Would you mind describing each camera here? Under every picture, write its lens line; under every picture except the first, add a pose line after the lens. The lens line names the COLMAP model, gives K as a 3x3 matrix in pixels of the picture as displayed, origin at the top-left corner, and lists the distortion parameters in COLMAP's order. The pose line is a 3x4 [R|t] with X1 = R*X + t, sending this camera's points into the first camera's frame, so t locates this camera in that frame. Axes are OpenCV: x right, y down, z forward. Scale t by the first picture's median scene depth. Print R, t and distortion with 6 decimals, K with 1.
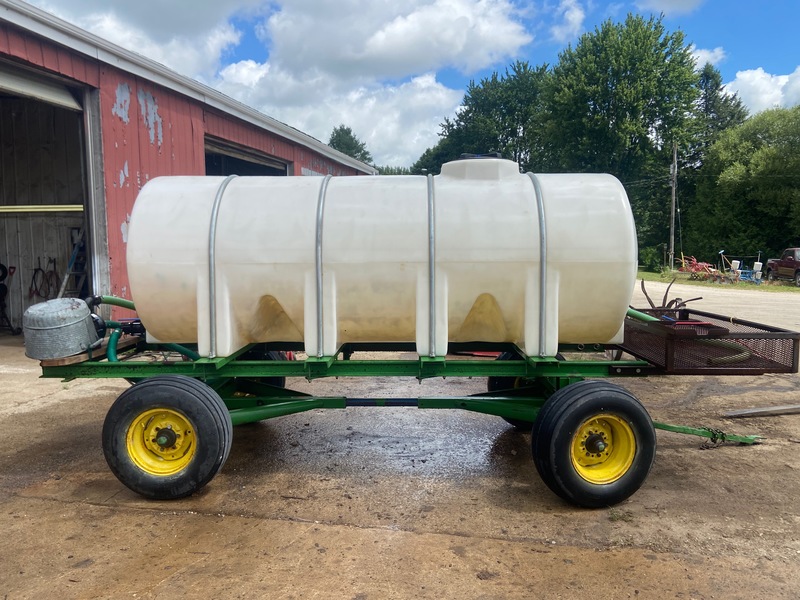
lens RADIAL K [[595.3, 0, 396.4], [0, 595.3, 298.6], [0, 0, 1]] dist [0.118884, -0.149071]
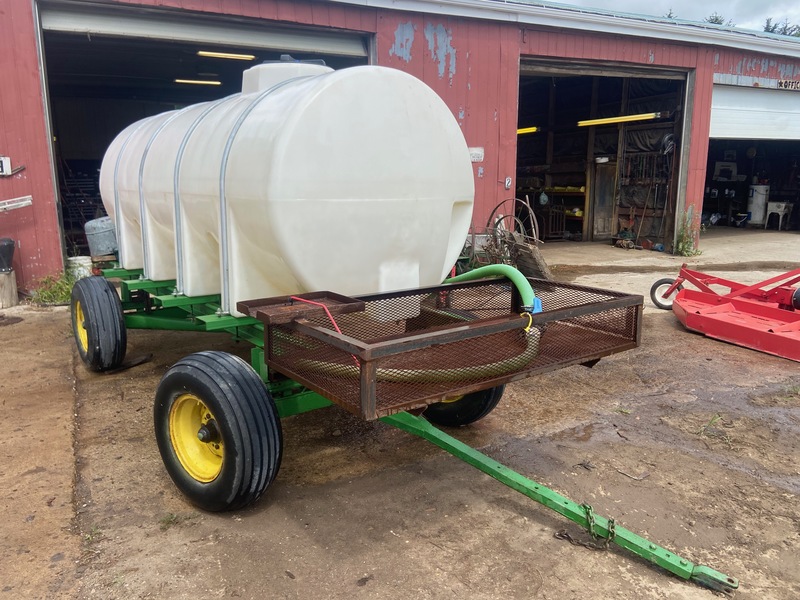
lens RADIAL K [[595.3, 0, 396.4], [0, 595.3, 298.6], [0, 0, 1]] dist [0.118884, -0.149071]
pose [[0.631652, 0.154191, -0.759764, 0.942214], [-0.065857, 0.987151, 0.145586, -0.055848], [0.772450, -0.041924, 0.633690, 0.619282]]
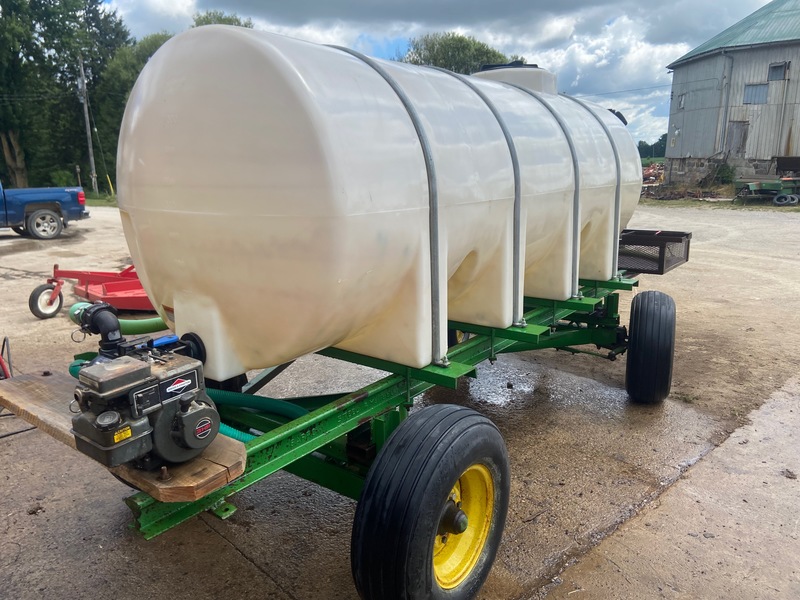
lens RADIAL K [[595.3, 0, 396.4], [0, 595.3, 298.6], [0, 0, 1]] dist [0.118884, -0.149071]
pose [[0.580126, -0.176553, 0.795162, -0.753100], [0.076275, 0.983711, 0.162770, -0.063639], [-0.810948, -0.033776, 0.584143, 0.652180]]
